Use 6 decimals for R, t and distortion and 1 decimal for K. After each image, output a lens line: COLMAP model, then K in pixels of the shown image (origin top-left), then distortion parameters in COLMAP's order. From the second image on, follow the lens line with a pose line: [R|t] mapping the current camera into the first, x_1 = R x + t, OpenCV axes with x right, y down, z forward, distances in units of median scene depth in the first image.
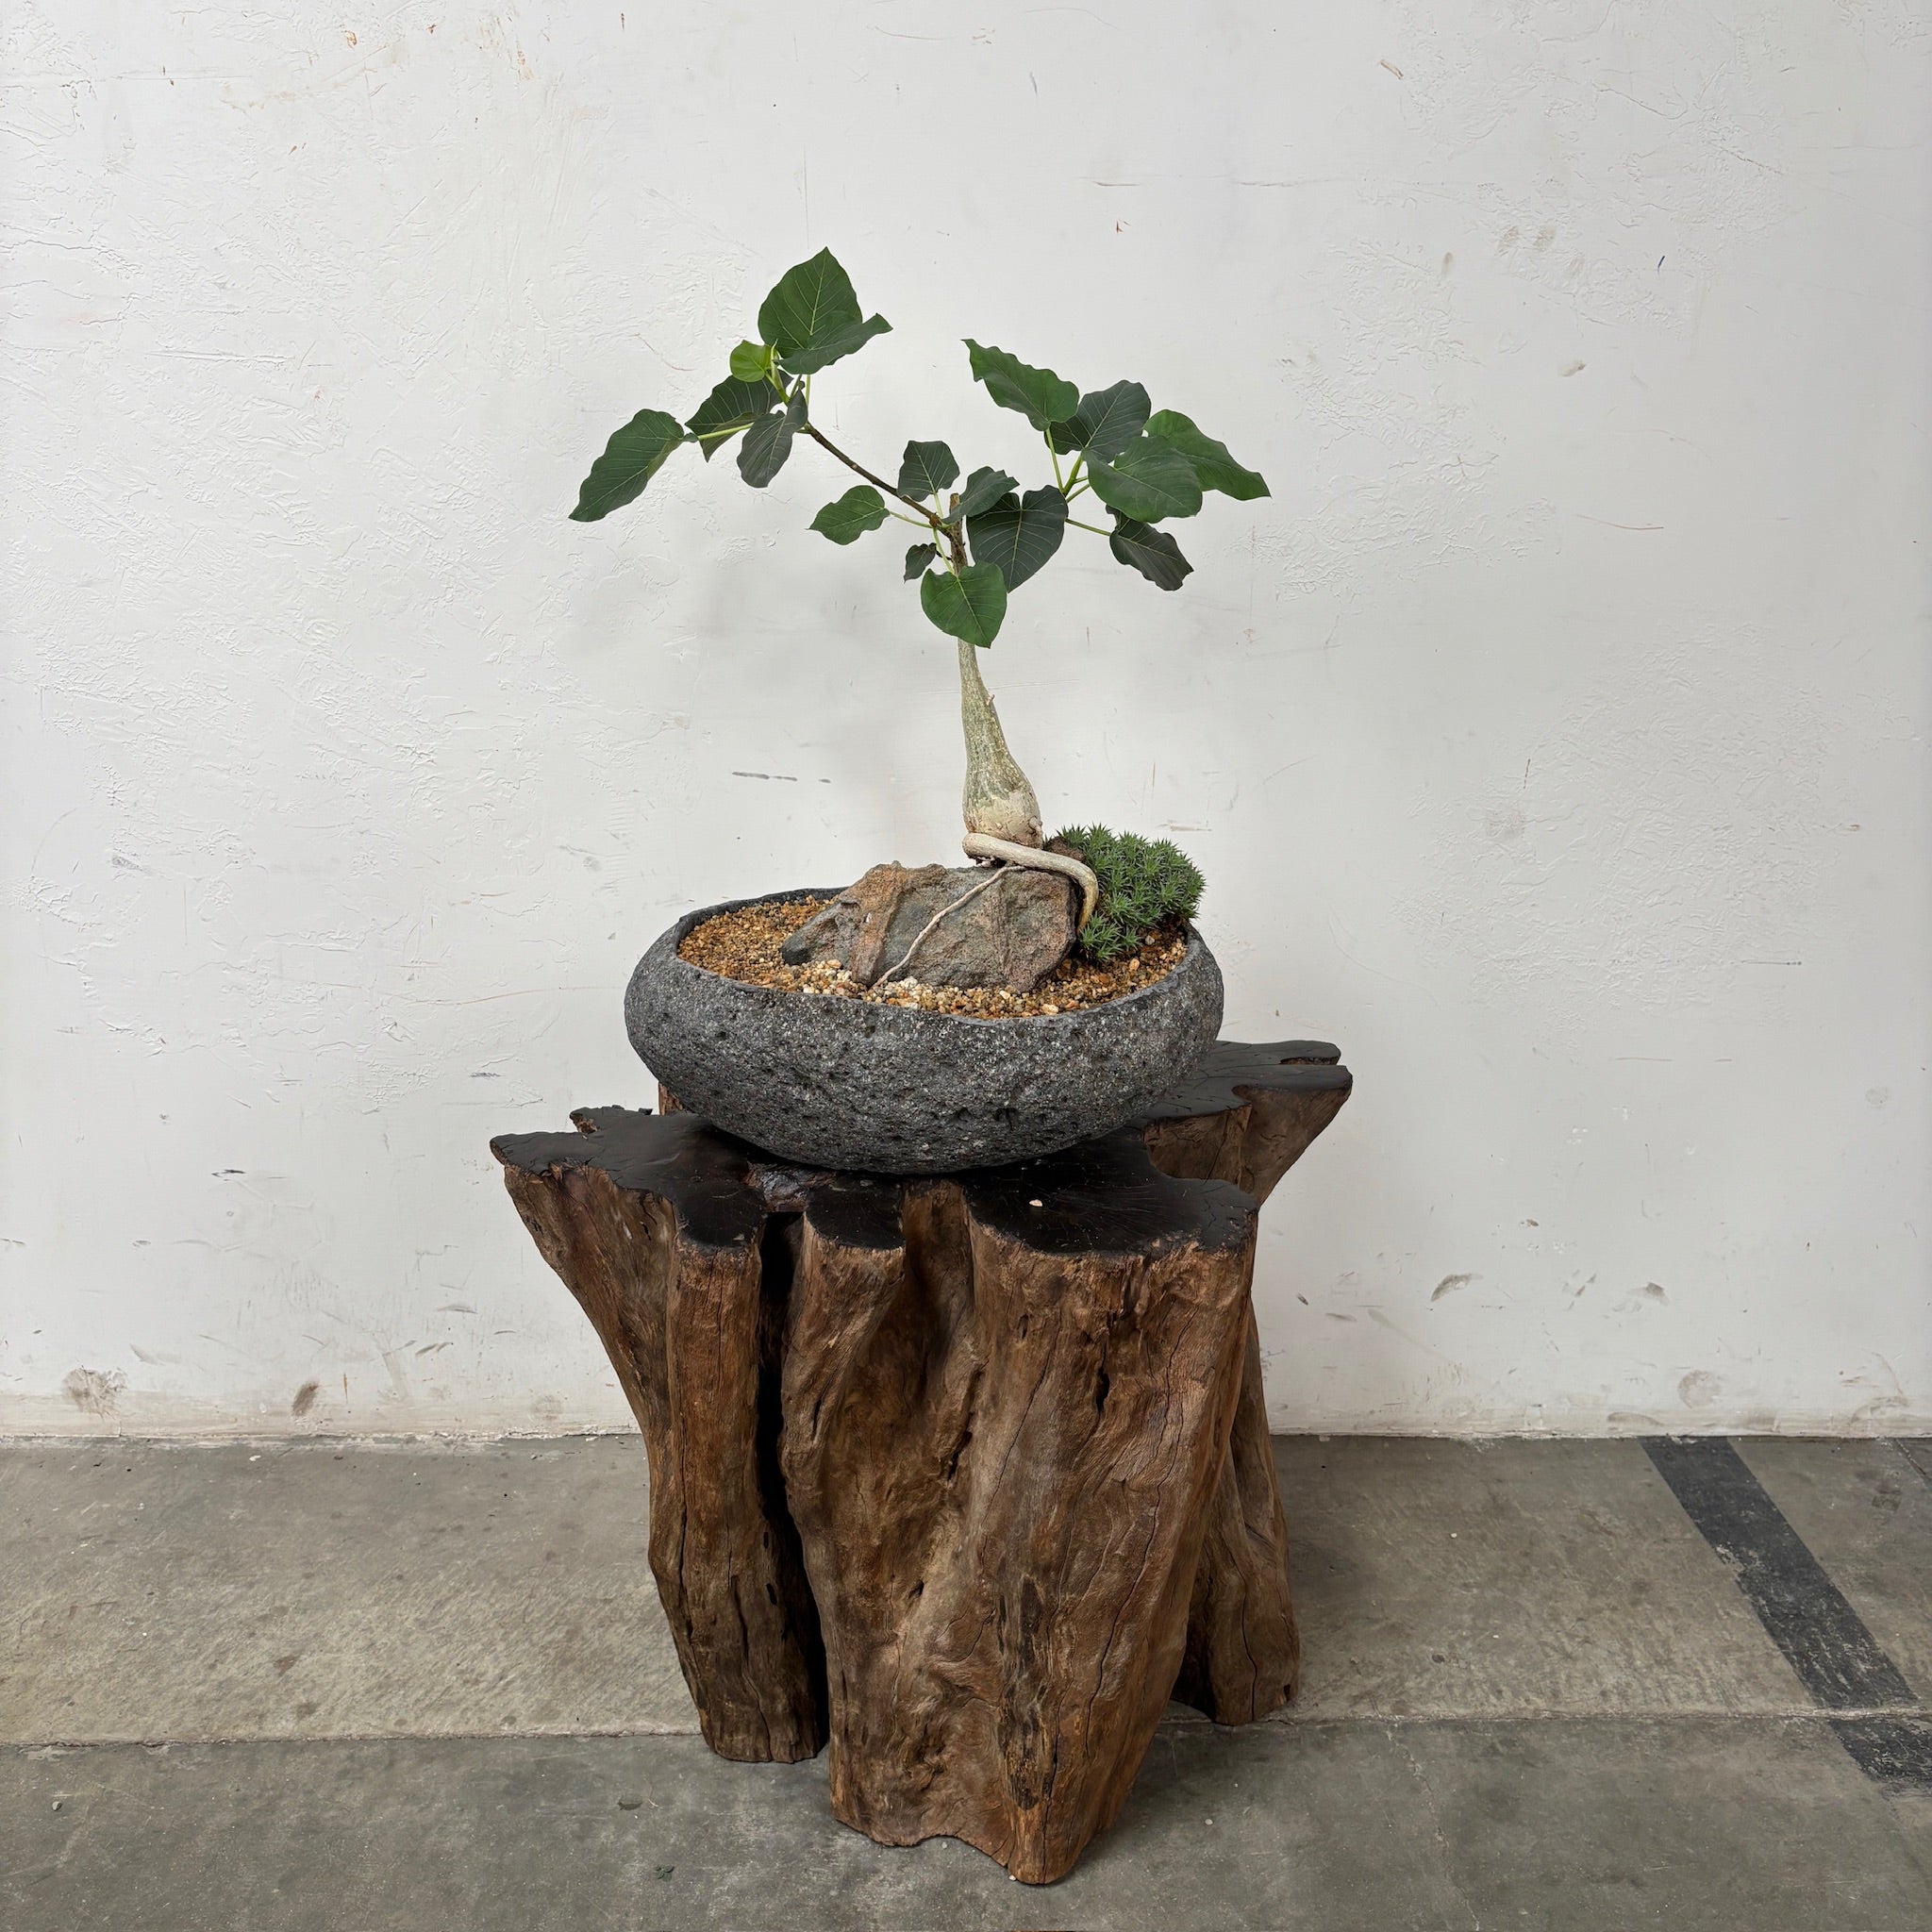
lens RADIAL K [[2004.0, 0, 956.6], [0, 2004.0, 988.0], [0, 0, 1]] dist [0.014475, 0.016922]
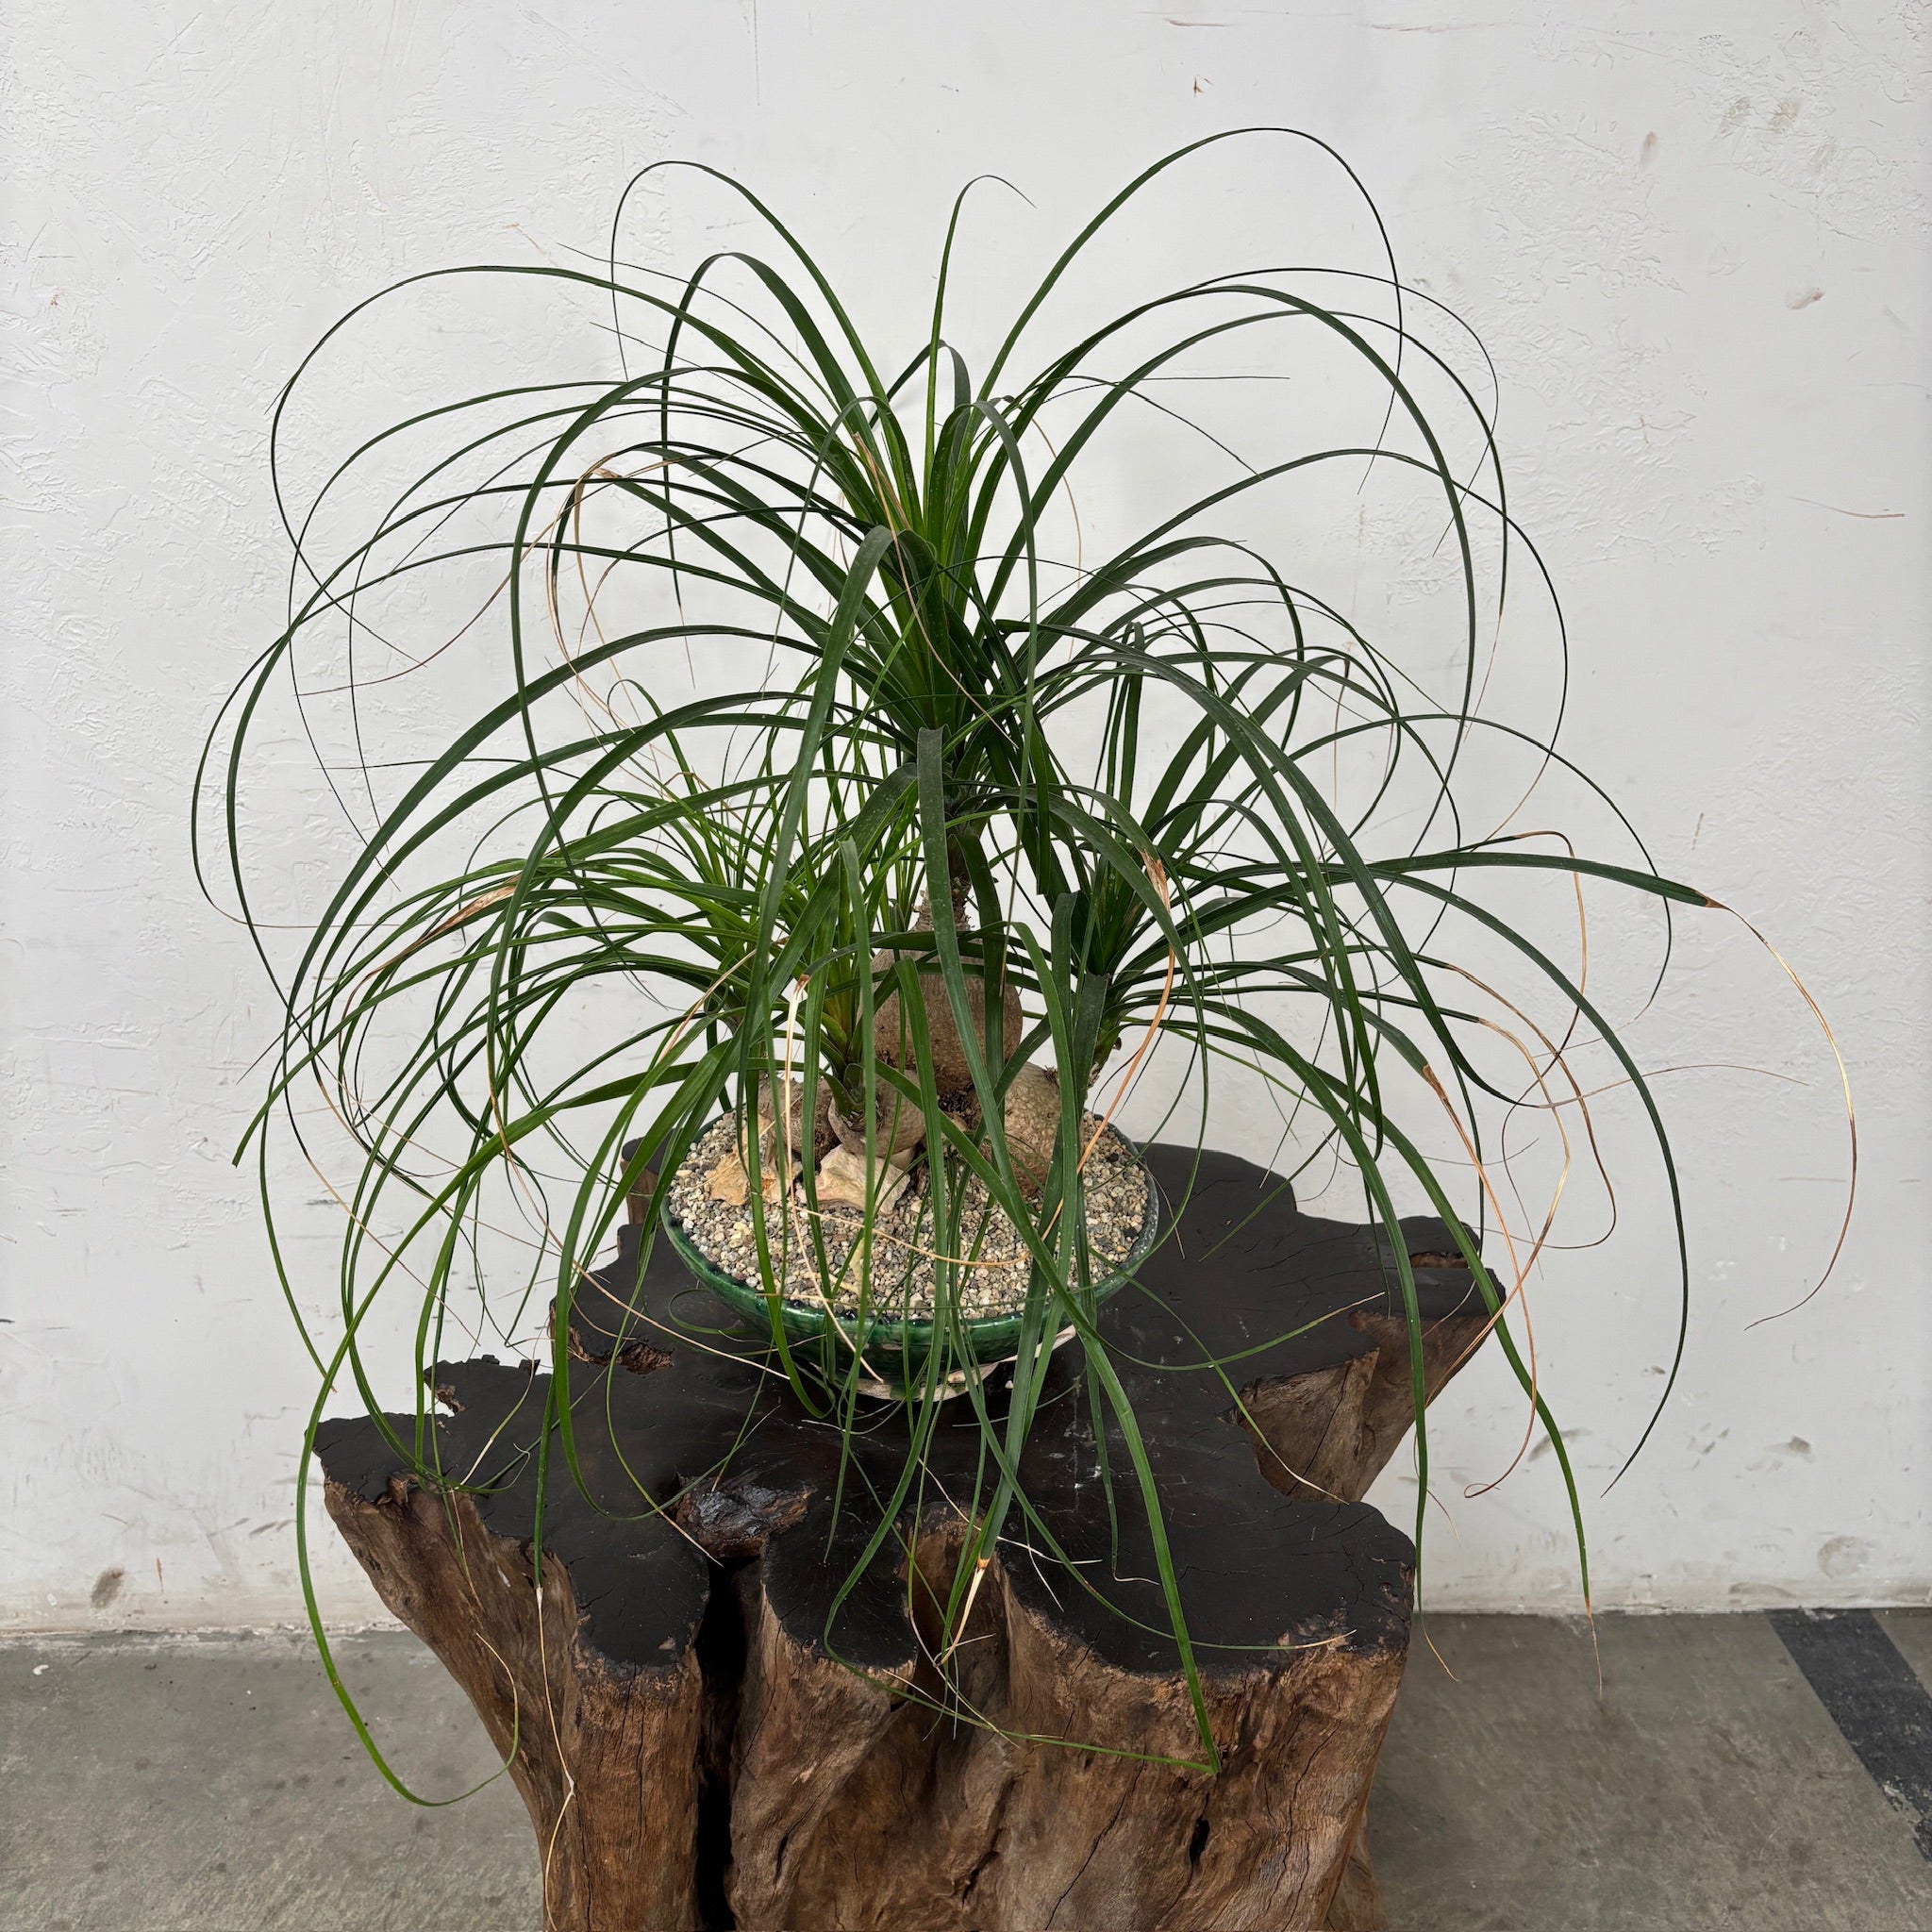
lens RADIAL K [[1979.6, 0, 966.4], [0, 1979.6, 976.4], [0, 0, 1]] dist [0.002345, 0.030661]
pose [[0.998833, 0.004245, 0.048111, -0.033970], [-0.008147, 0.996663, 0.081213, -0.123528], [-0.047605, -0.081510, 0.995535, 0.286653]]
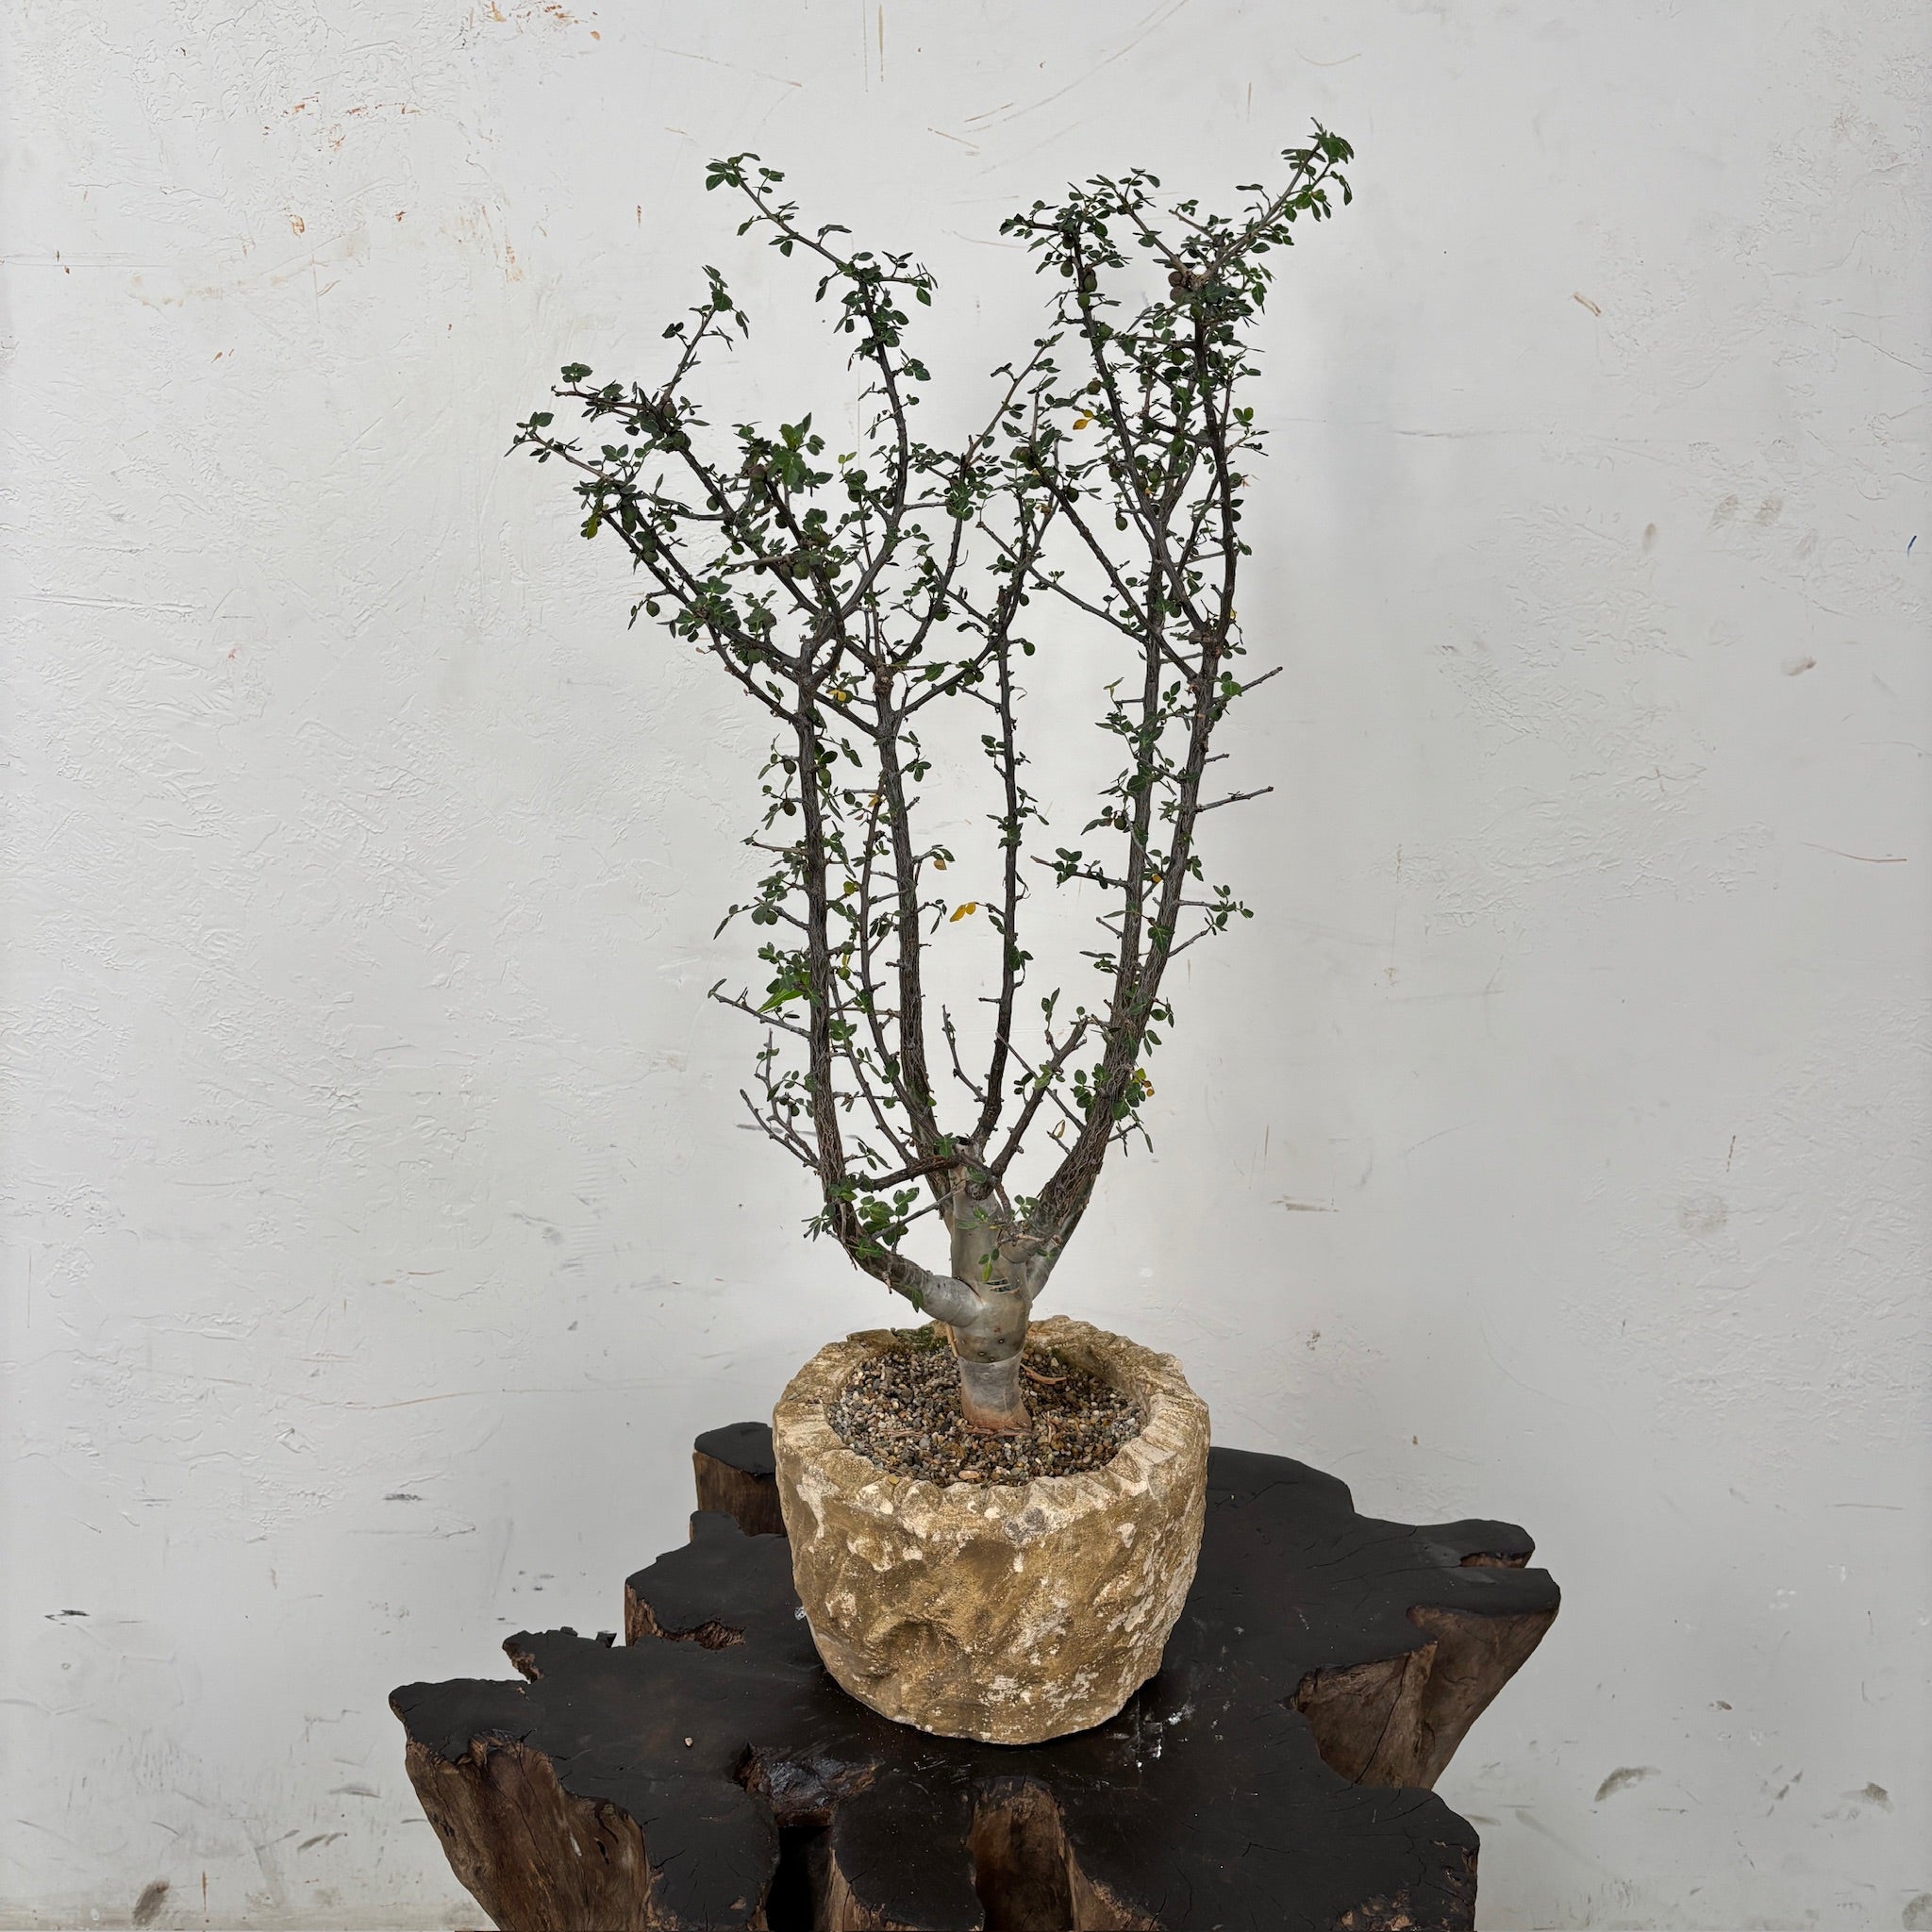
lens RADIAL K [[1979.6, 0, 966.4], [0, 1979.6, 976.4], [0, 0, 1]] dist [0.002345, 0.030661]
pose [[0.999453, 0.025753, 0.020735, -0.043345], [-0.023471, 0.994336, -0.103658, -0.098034], [-0.023287, 0.103115, 0.994397, 0.238971]]
